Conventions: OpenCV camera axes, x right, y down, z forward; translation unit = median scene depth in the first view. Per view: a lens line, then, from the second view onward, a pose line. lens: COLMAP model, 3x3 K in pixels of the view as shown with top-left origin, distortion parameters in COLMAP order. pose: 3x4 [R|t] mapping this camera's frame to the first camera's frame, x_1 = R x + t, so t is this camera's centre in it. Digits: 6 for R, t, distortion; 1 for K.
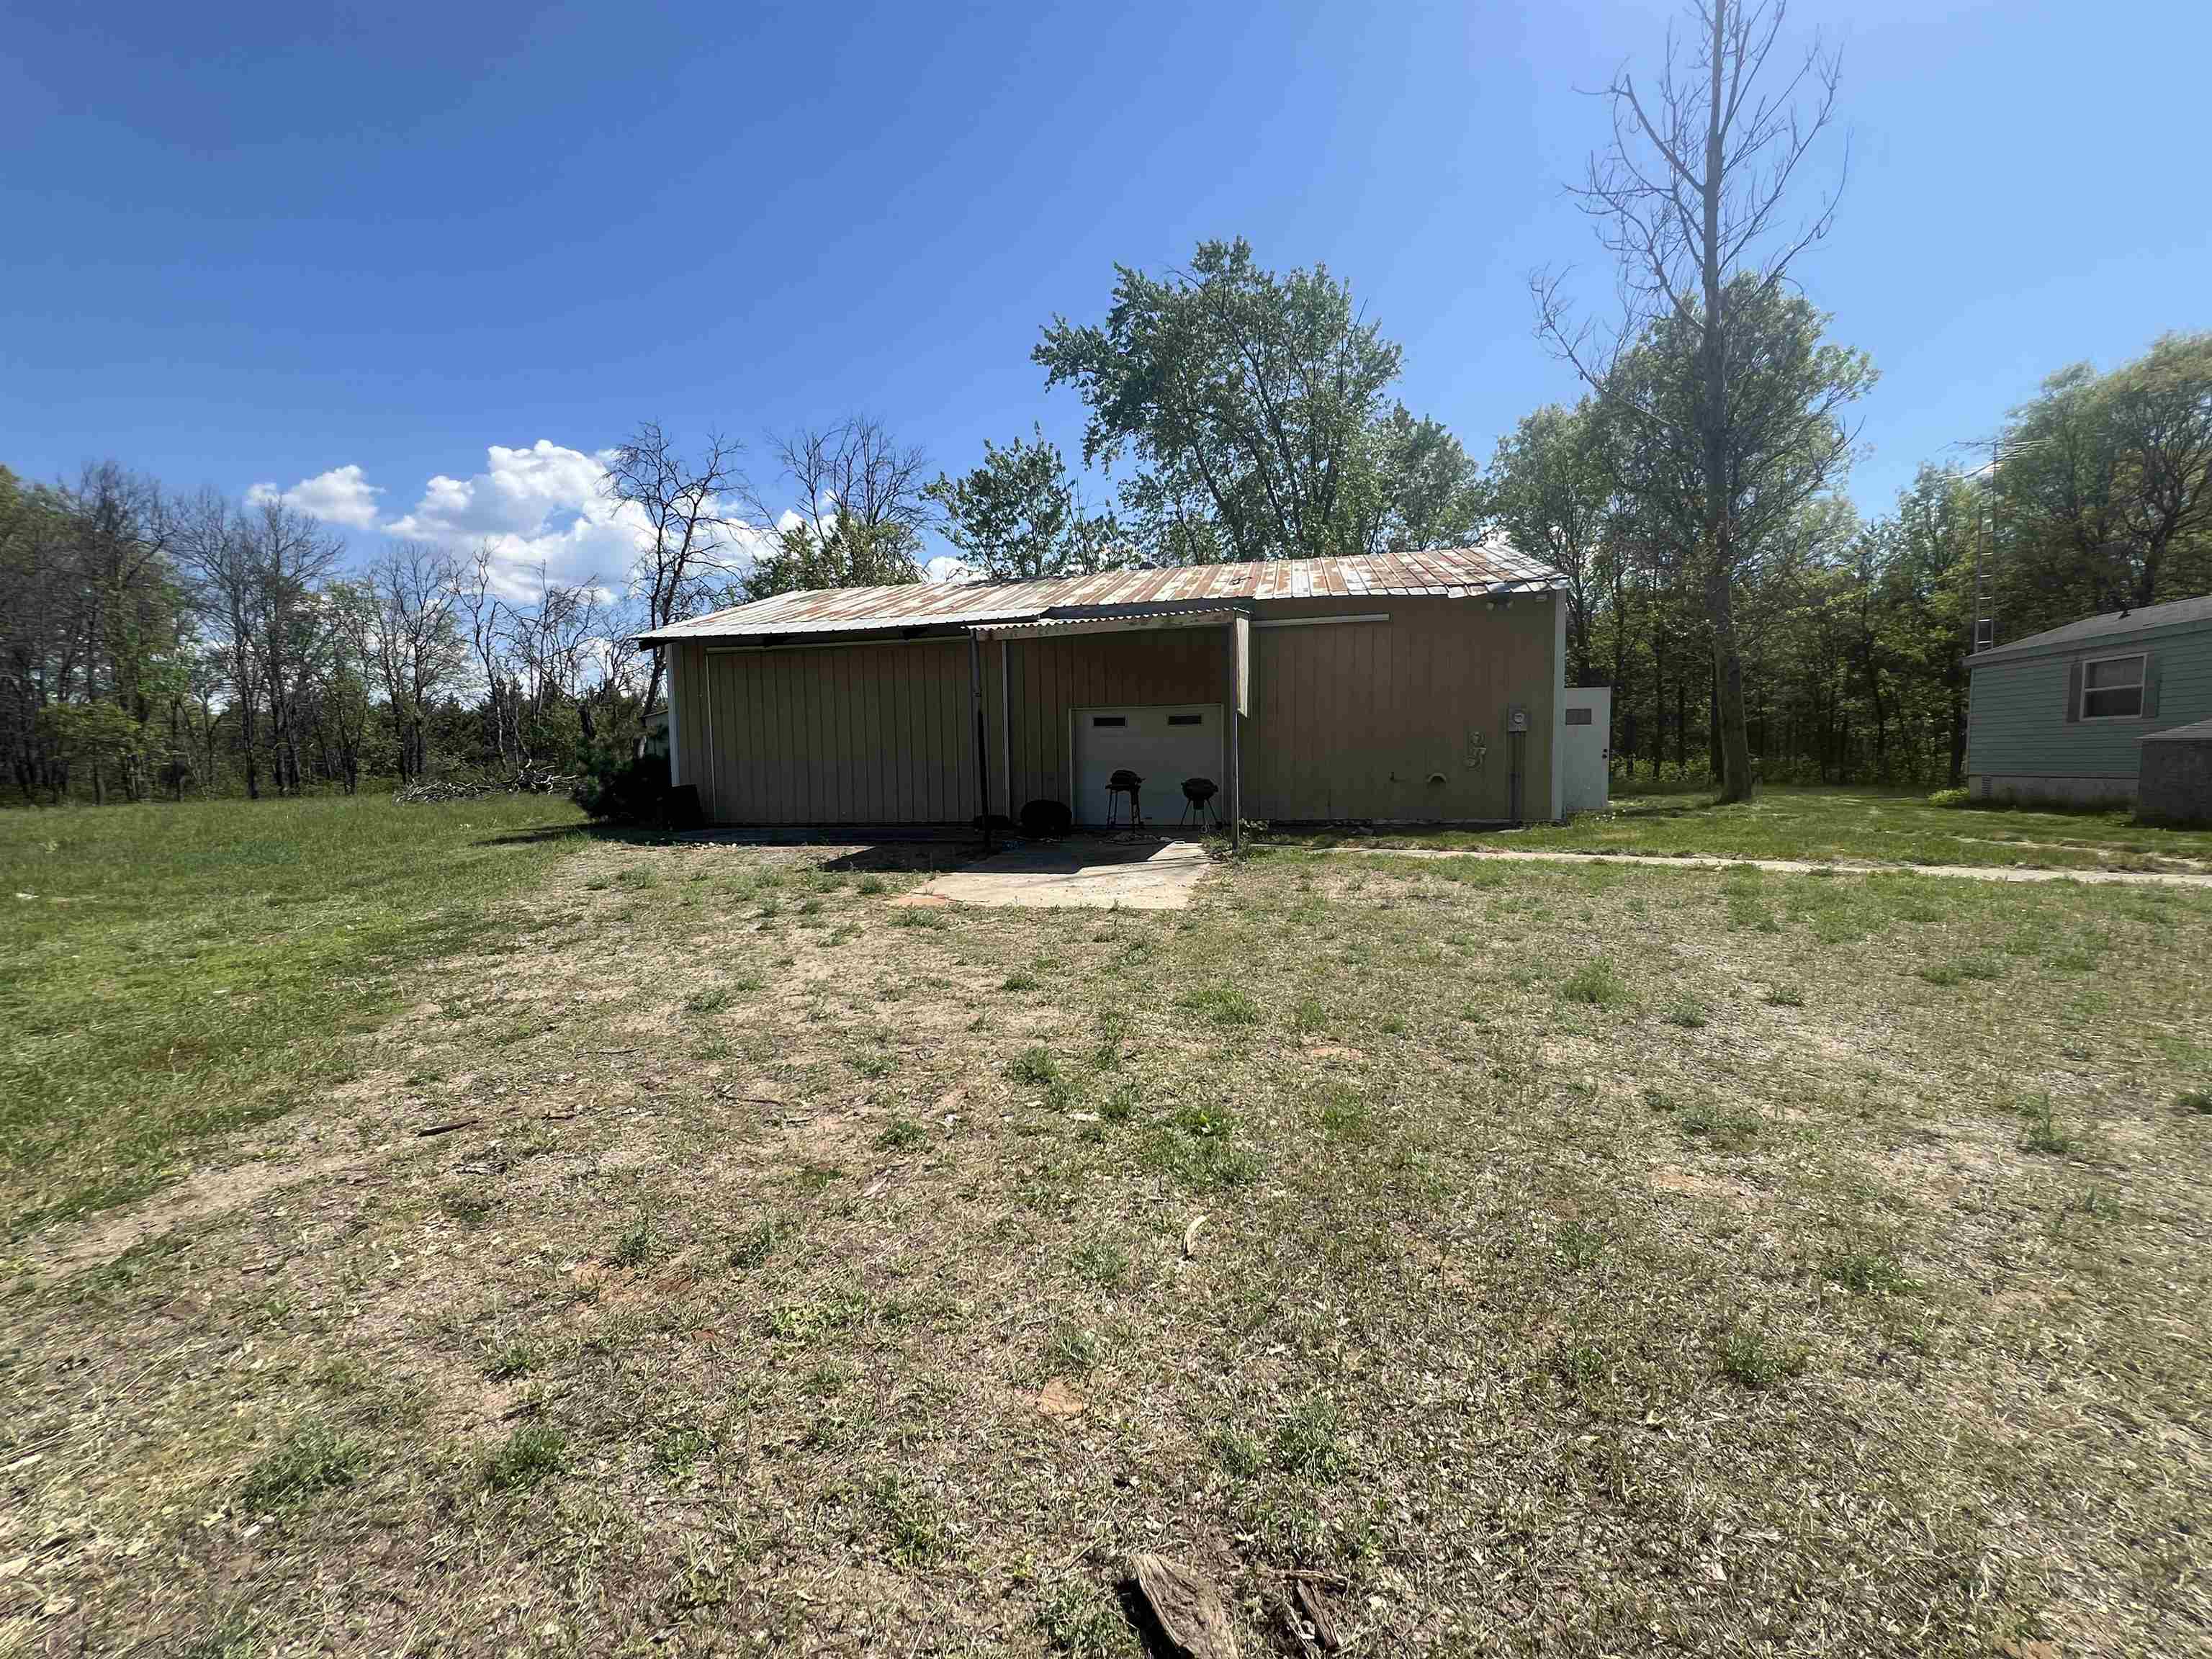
lens RADIAL K [[891.1, 0, 1111.2], [0, 891.1, 839.7], [0, 0, 1]] dist [-0.001788, 0.000725]
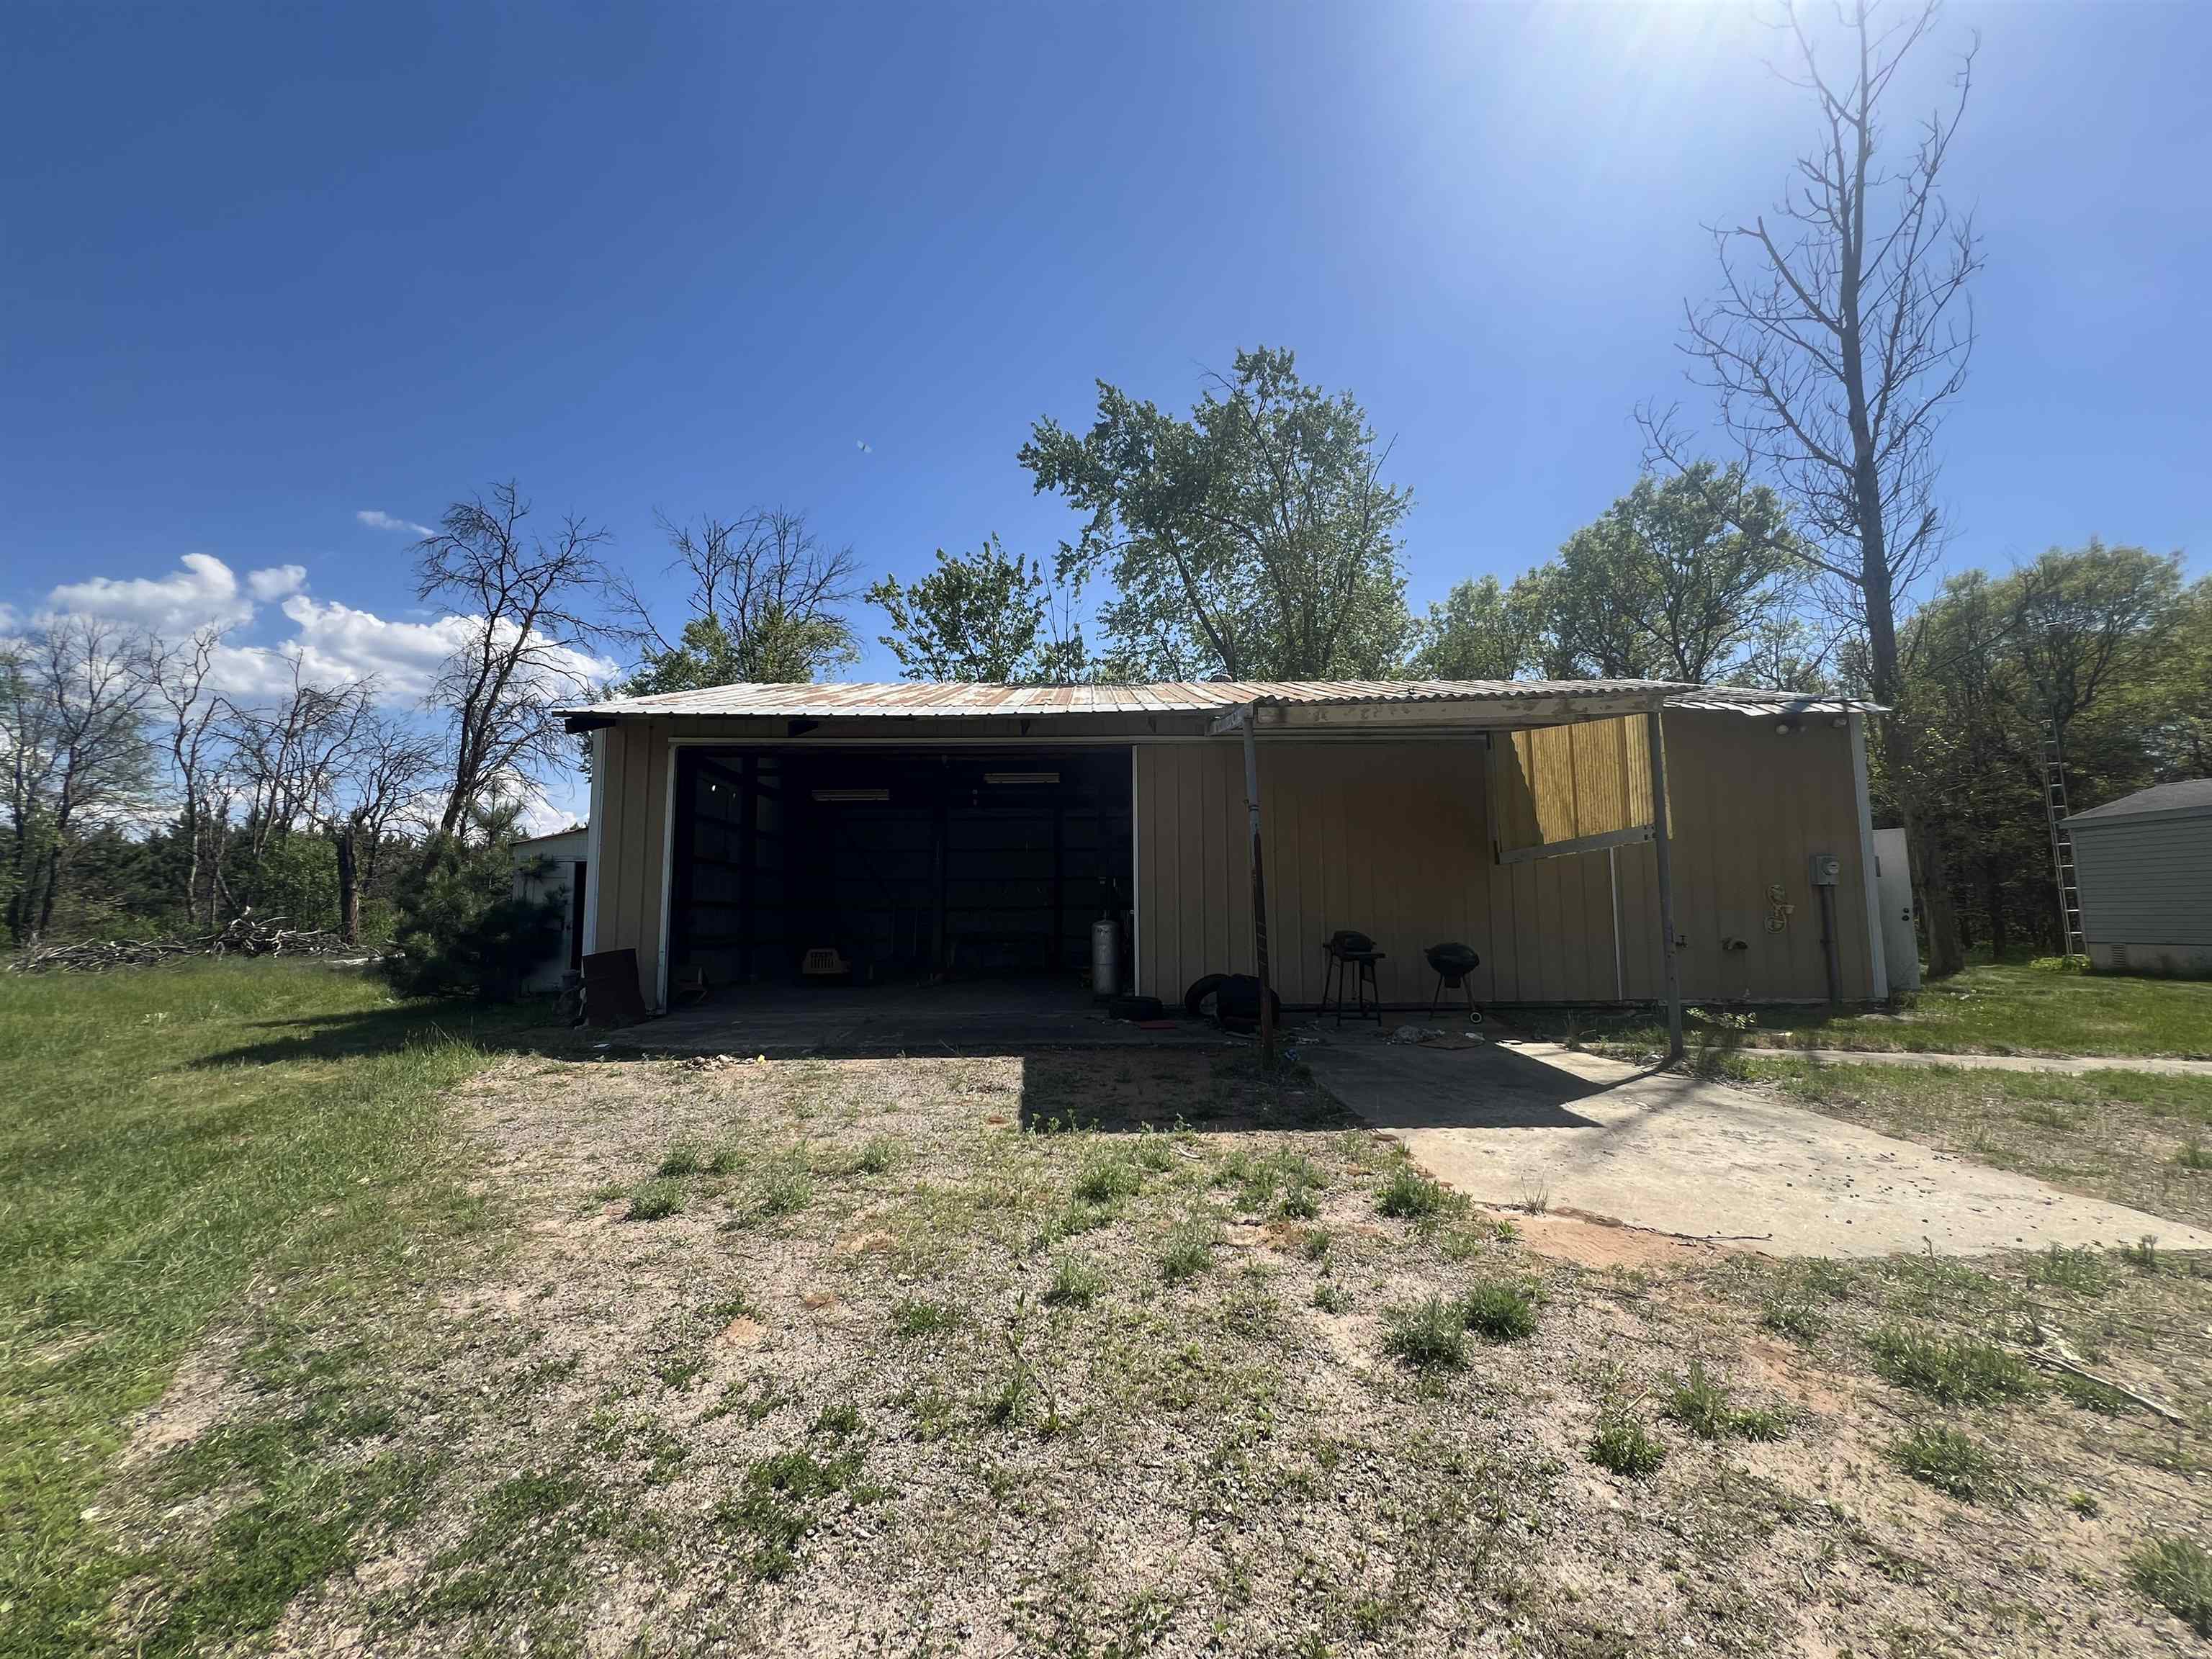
lens RADIAL K [[891.1, 0, 1112.7], [0, 891.1, 837.5], [0, 0, 1]] dist [-0.001788, 0.000725]
pose [[0.974784, 0.029718, 0.221163, -0.169931], [0.010272, 0.984066, -0.177505, -0.014720], [-0.222915, 0.175301, 0.958947, 0.191926]]
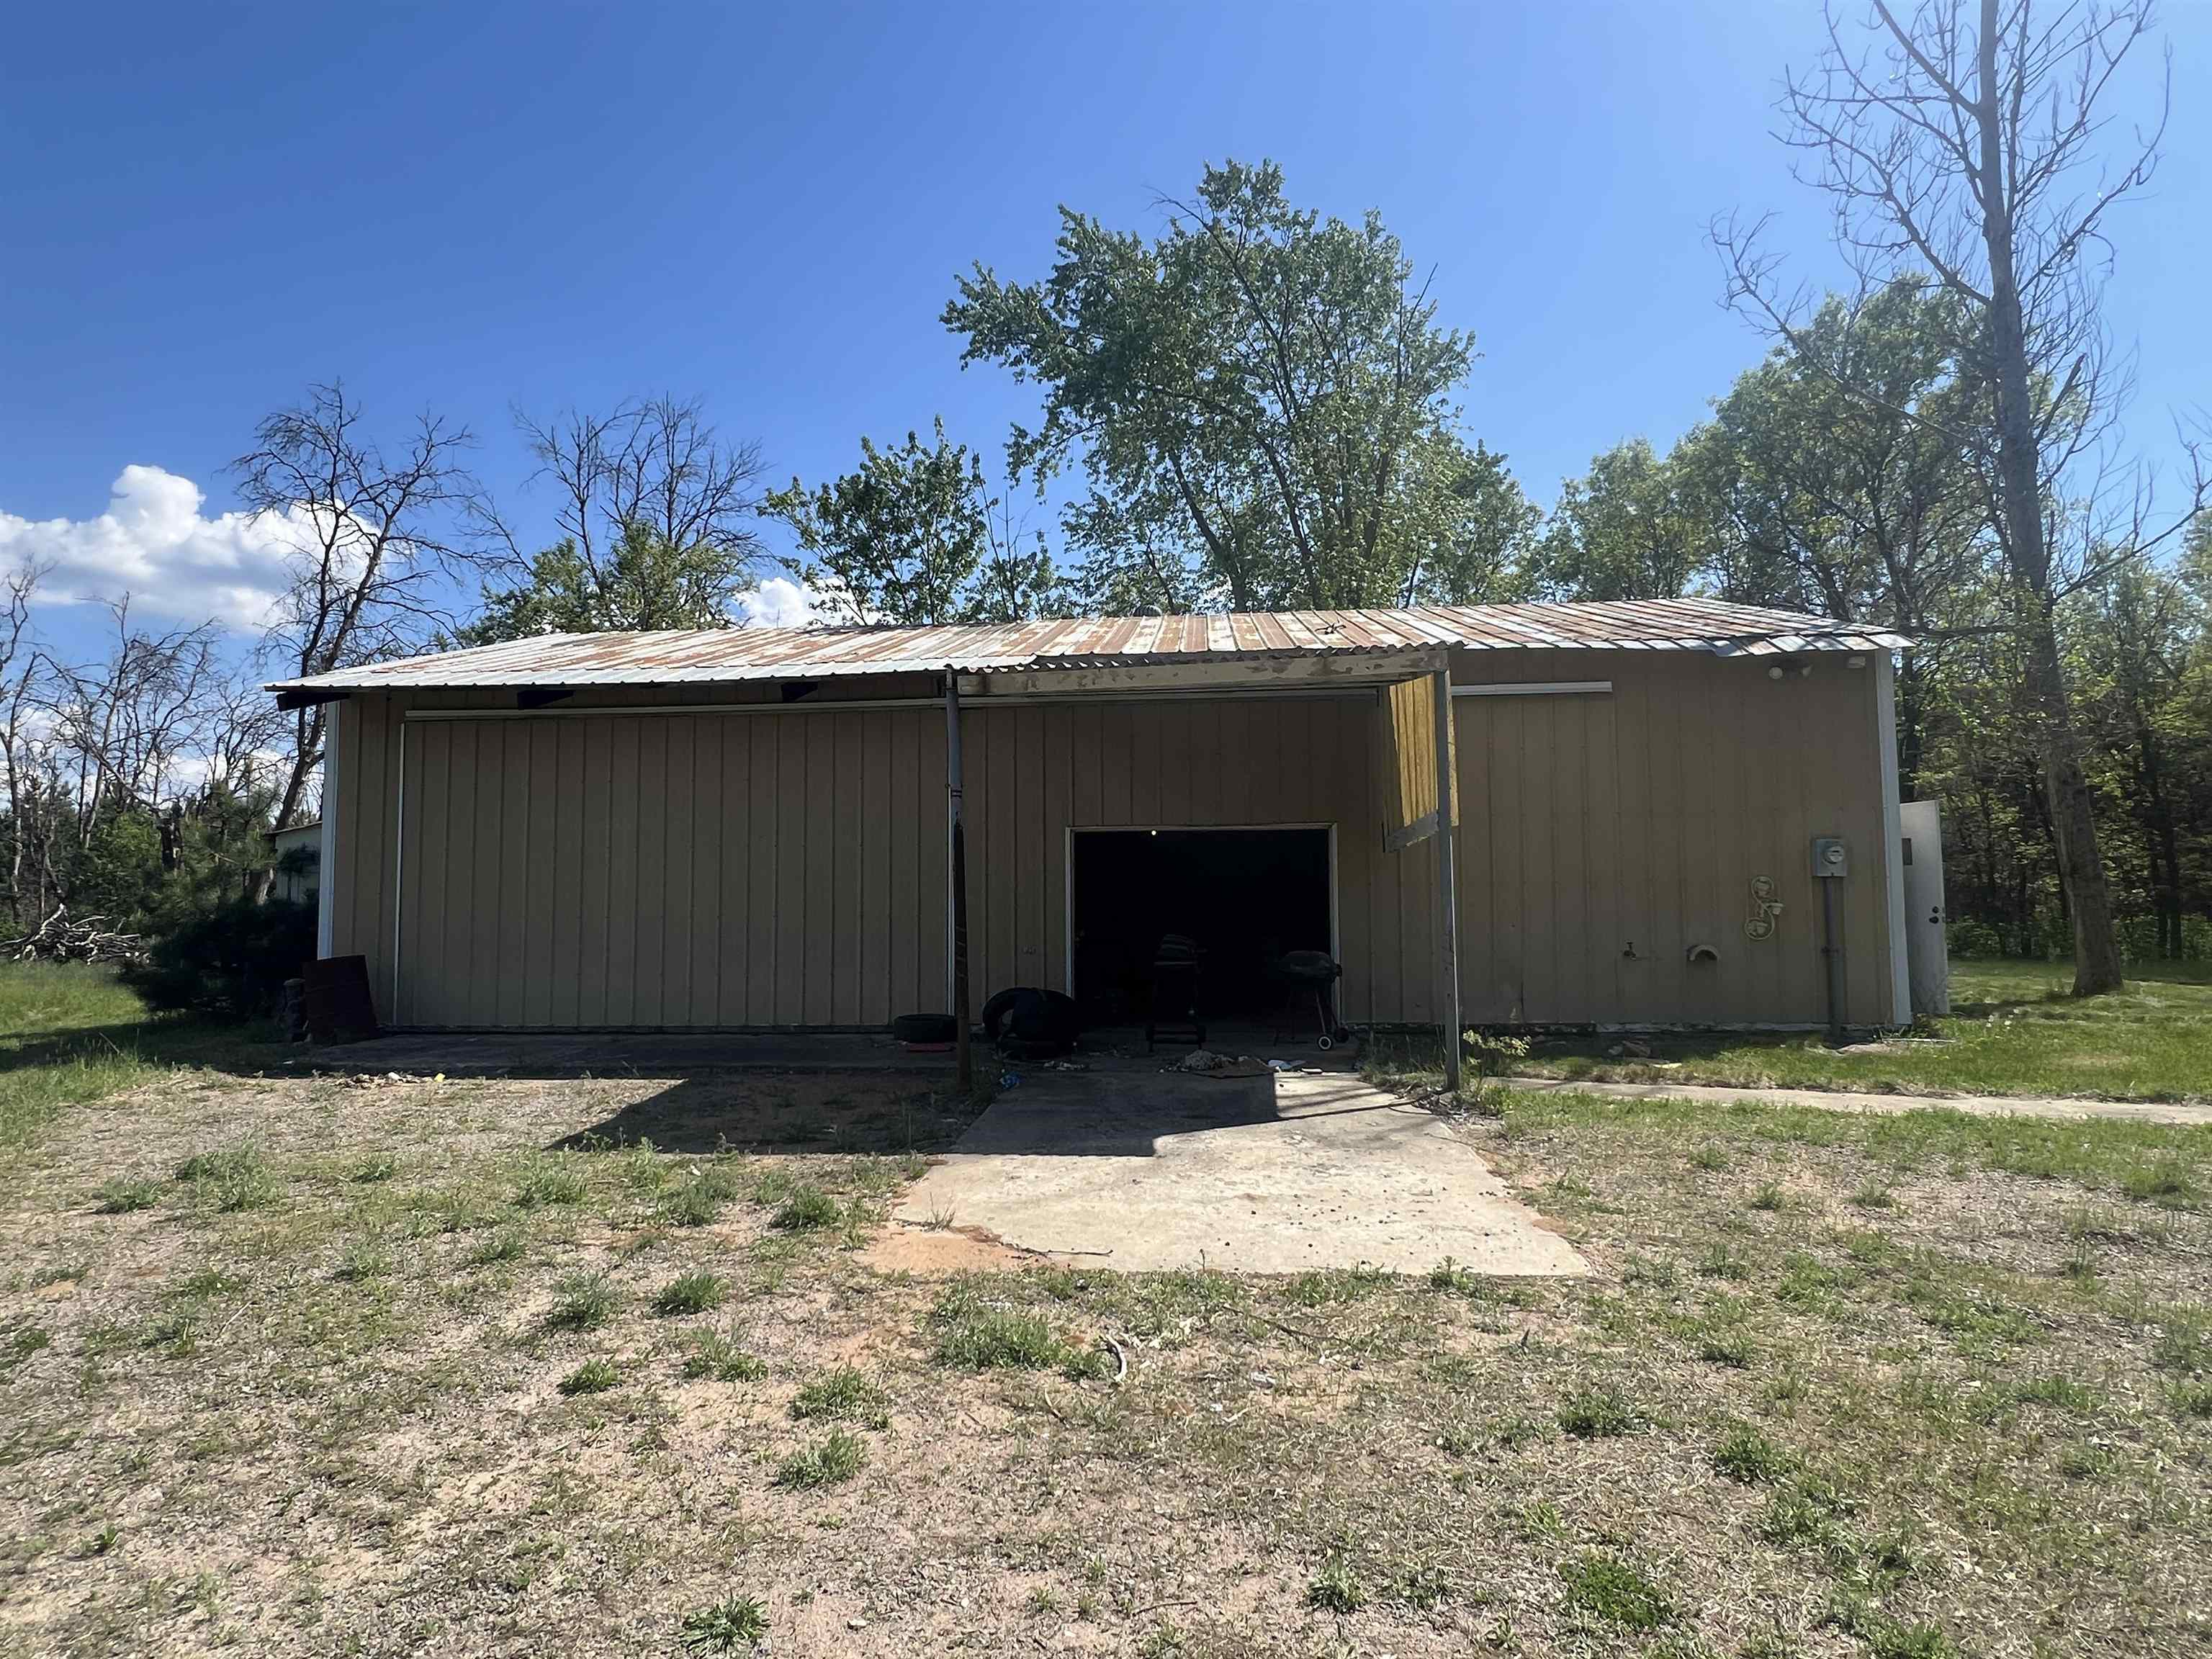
lens RADIAL K [[1224.3, 0, 1106.3], [0, 1224.3, 848.8], [0, 0, 1]] dist [-0.001721, -0.000215]
pose [[0.992721, 0.015942, 0.119377, -0.065346], [0.001271, 0.989759, -0.142746, -0.011478], [-0.120430, 0.141858, 0.982534, 0.123744]]
